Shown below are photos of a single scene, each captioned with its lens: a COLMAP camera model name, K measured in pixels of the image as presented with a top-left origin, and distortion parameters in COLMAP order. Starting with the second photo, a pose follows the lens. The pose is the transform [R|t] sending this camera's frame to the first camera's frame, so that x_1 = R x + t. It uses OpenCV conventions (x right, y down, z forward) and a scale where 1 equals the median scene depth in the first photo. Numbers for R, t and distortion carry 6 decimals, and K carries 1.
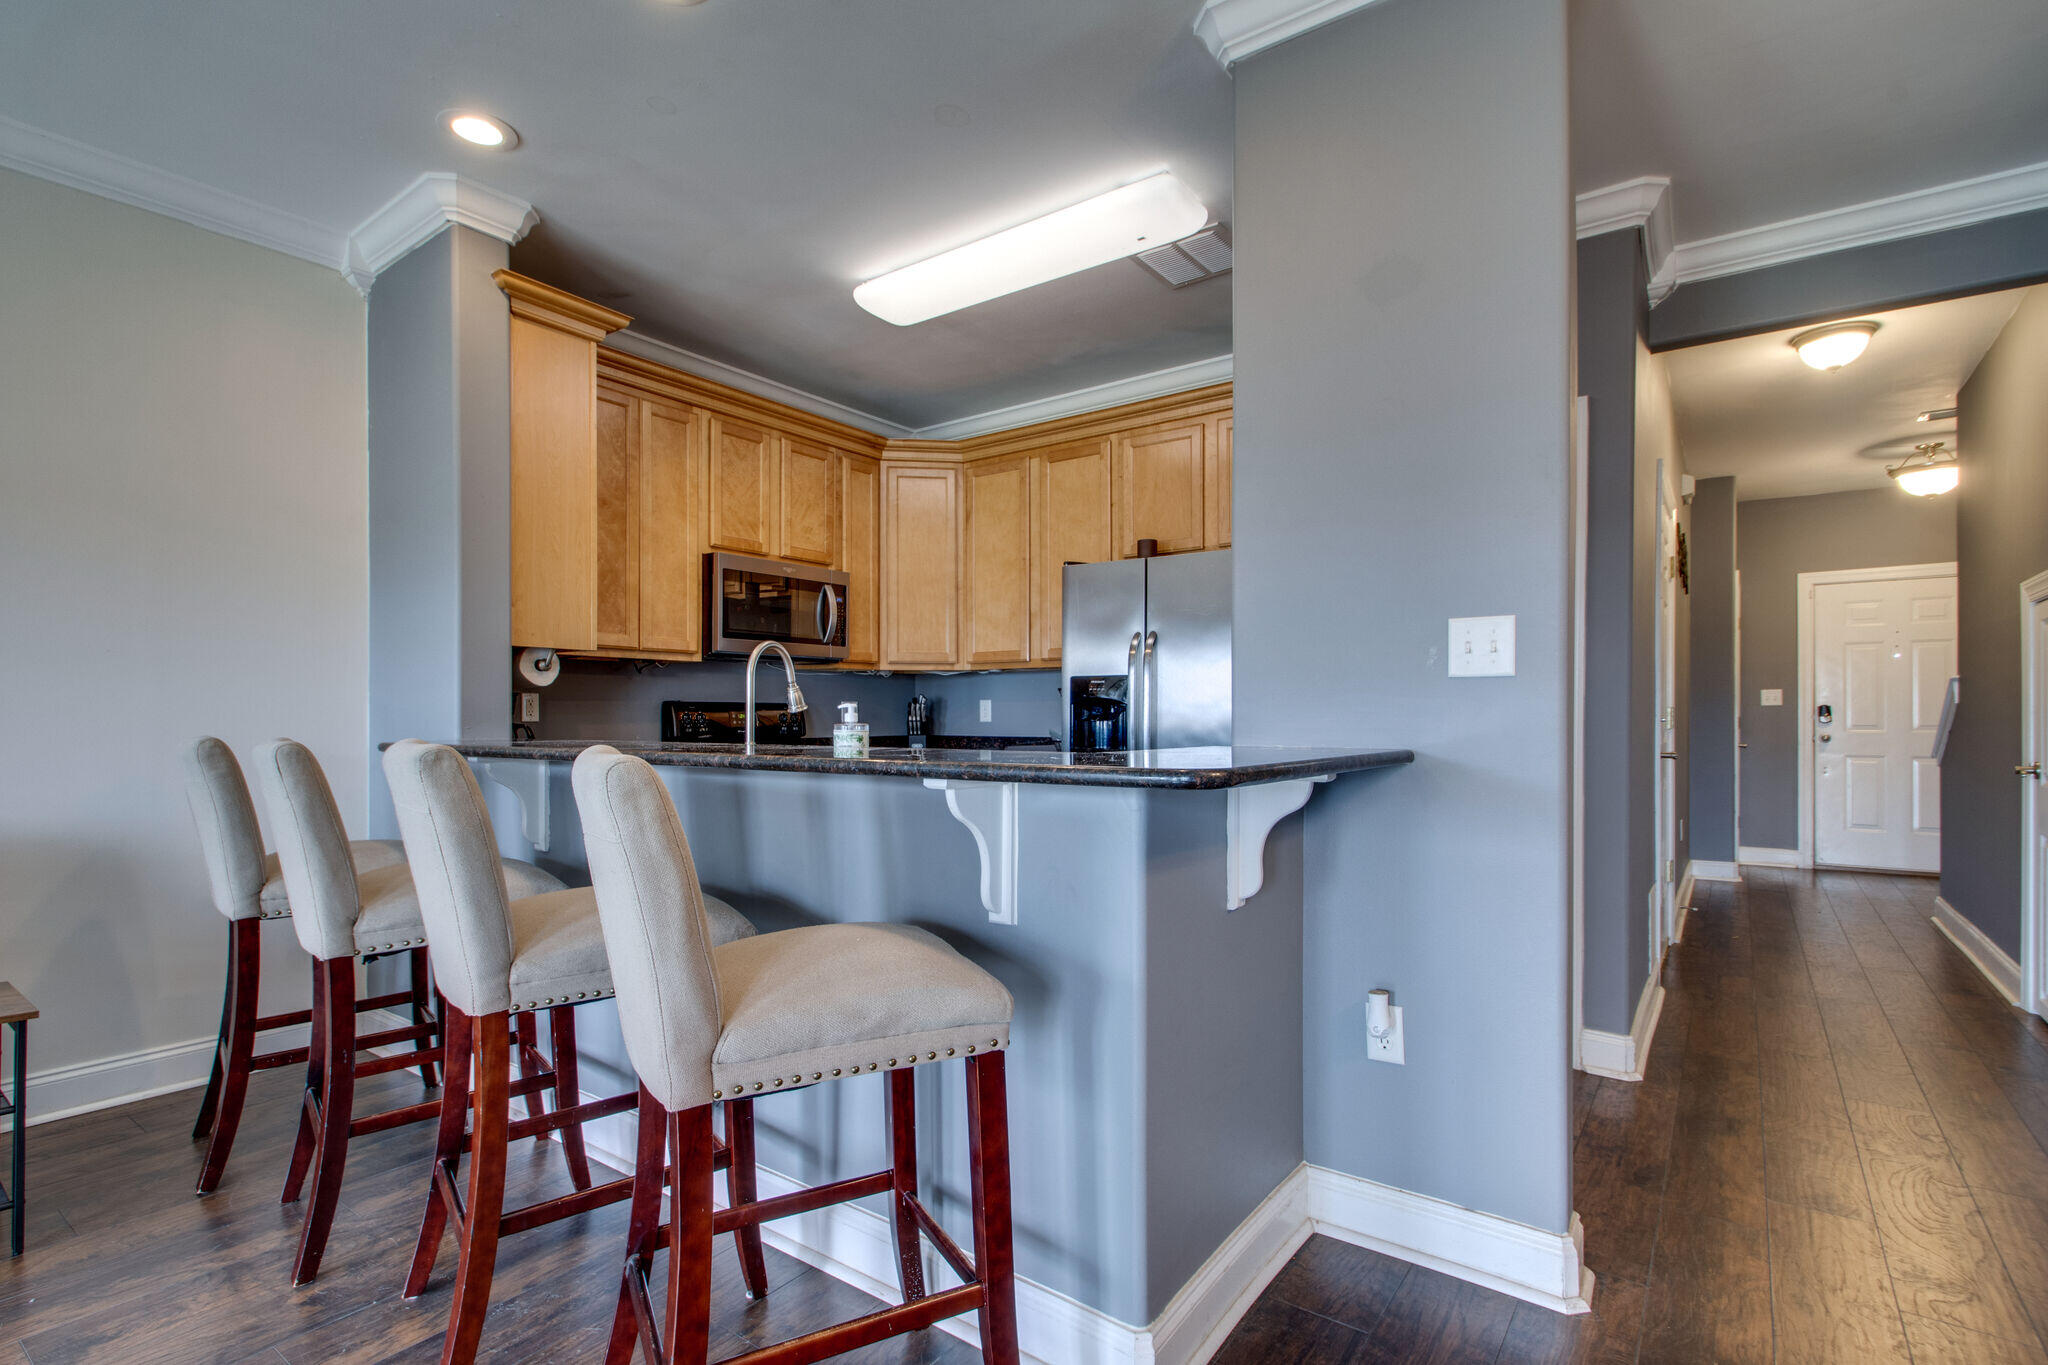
lens RADIAL K [[922.2, 0, 1025.7], [0, 922.2, 710.0], [0, 0, 1]] dist [0.017712, -0.011799]
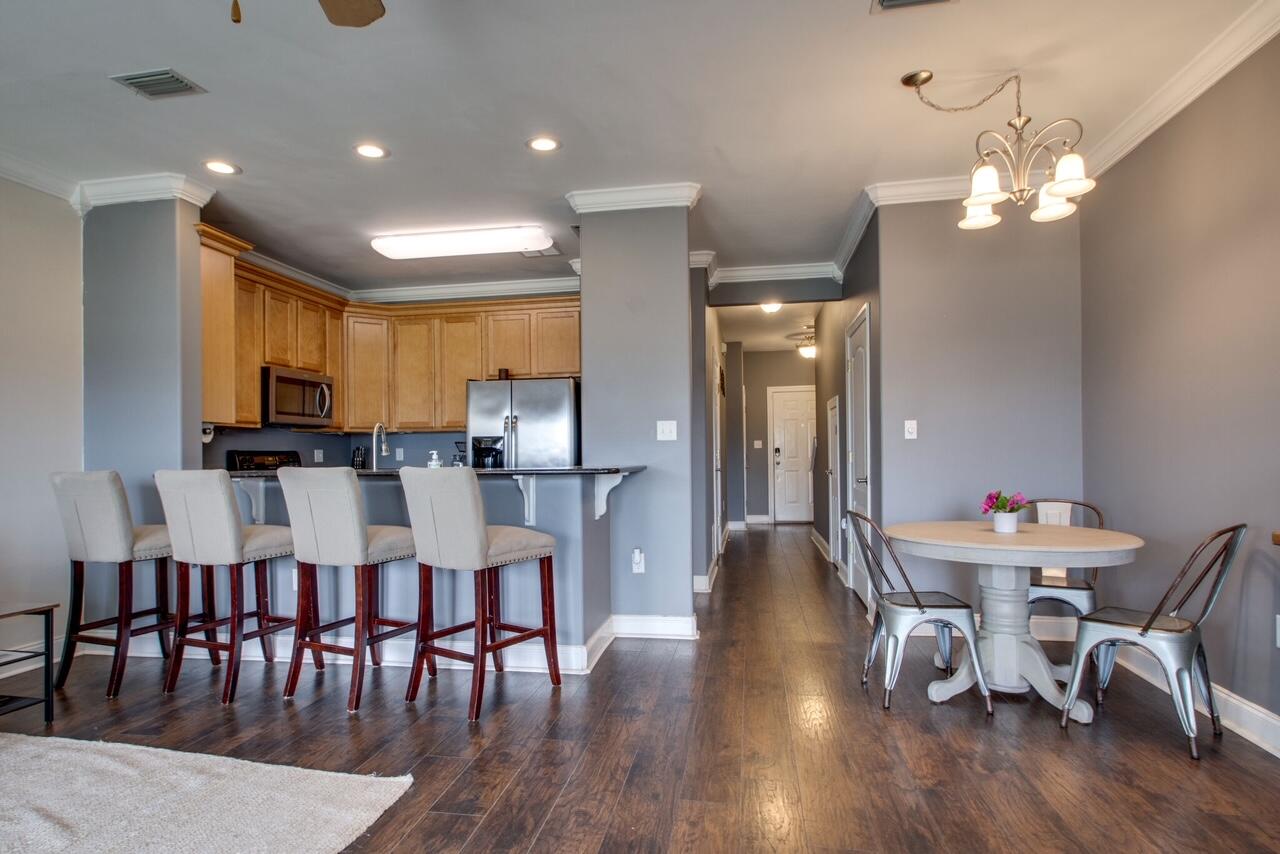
lens RADIAL K [[613.2, 0, 640.0], [0, 613.2, 427.0], [0, 0, 1]] dist [-0.016270, -0.012922]
pose [[0.887685, 0.009255, 0.460359, -0.224444], [0.010321, 0.999147, -0.039988, -0.000168], [-0.460336, 0.040248, 0.886832, -0.327766]]
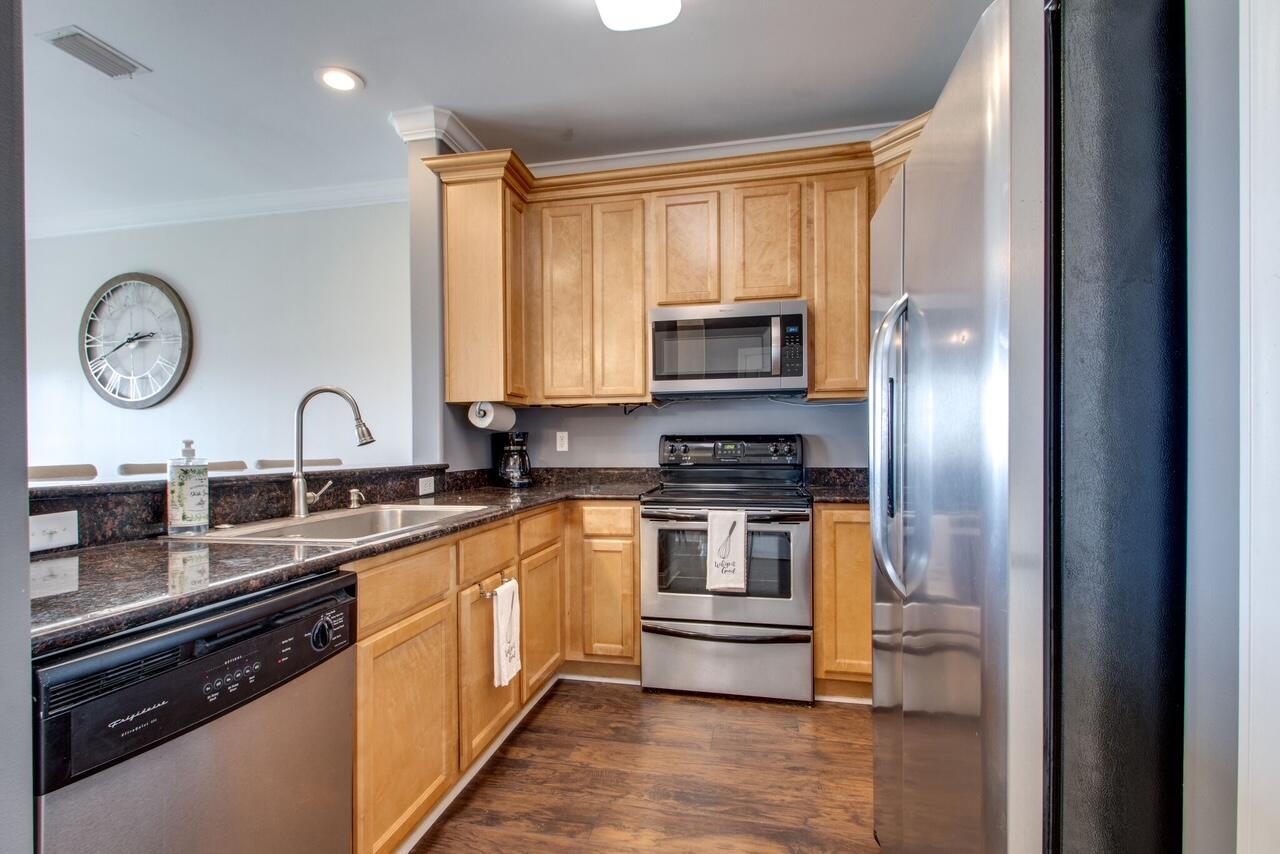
lens RADIAL K [[616.9, 0, 622.6], [0, 616.9, 447.5], [0, 0, 1]] dist [0.024946, -0.013874]
pose [[0.416870, 0.000433, -0.908966, 0.342898], [0.010218, 0.999934, 0.005162, 0.002639], [0.908908, -0.011440, 0.416839, 0.581483]]
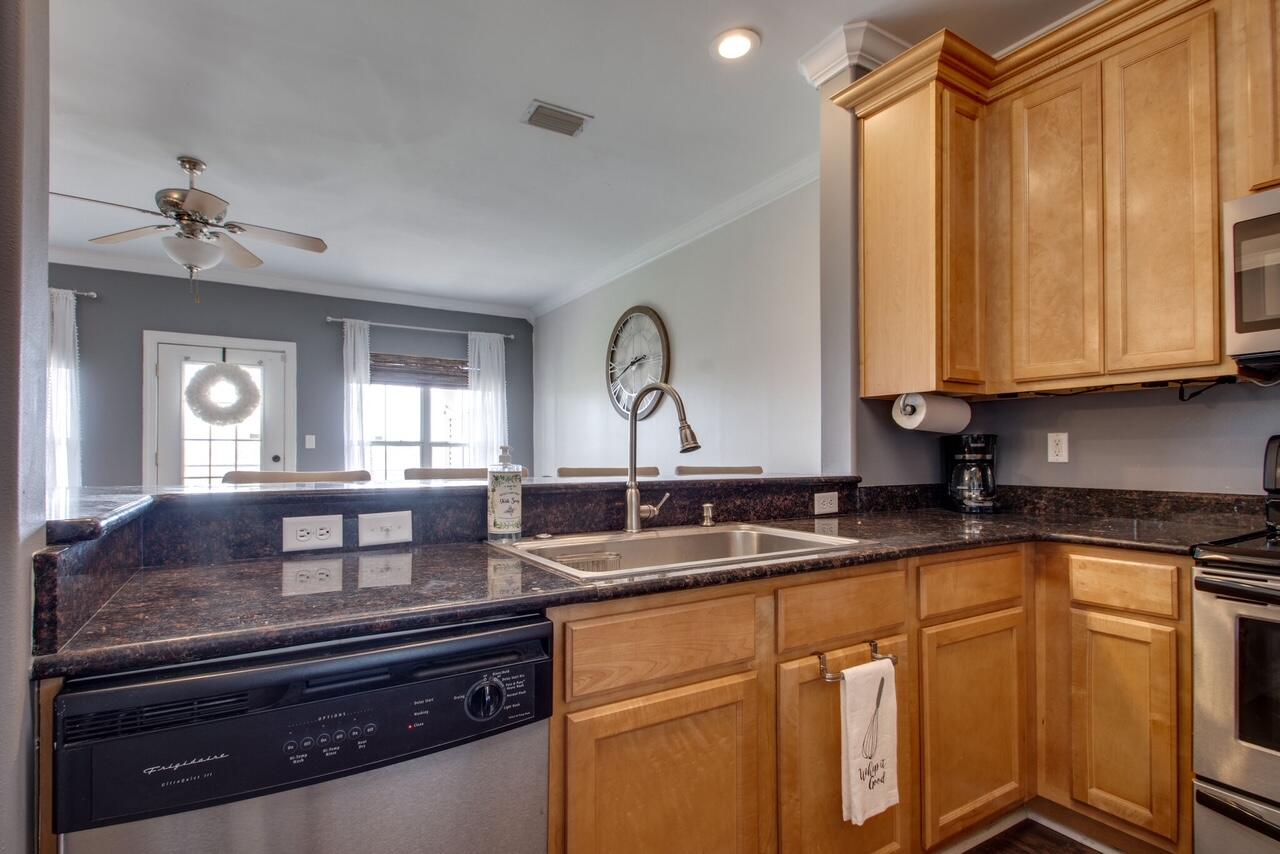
lens RADIAL K [[616.9, 0, 622.6], [0, 616.9, 447.5], [0, 0, 1]] dist [0.024946, -0.013874]
pose [[-0.373342, -0.009758, -0.927643, 0.207591], [0.004045, 0.999918, -0.012147, 0.003092], [0.927685, -0.008287, -0.373272, 0.702655]]
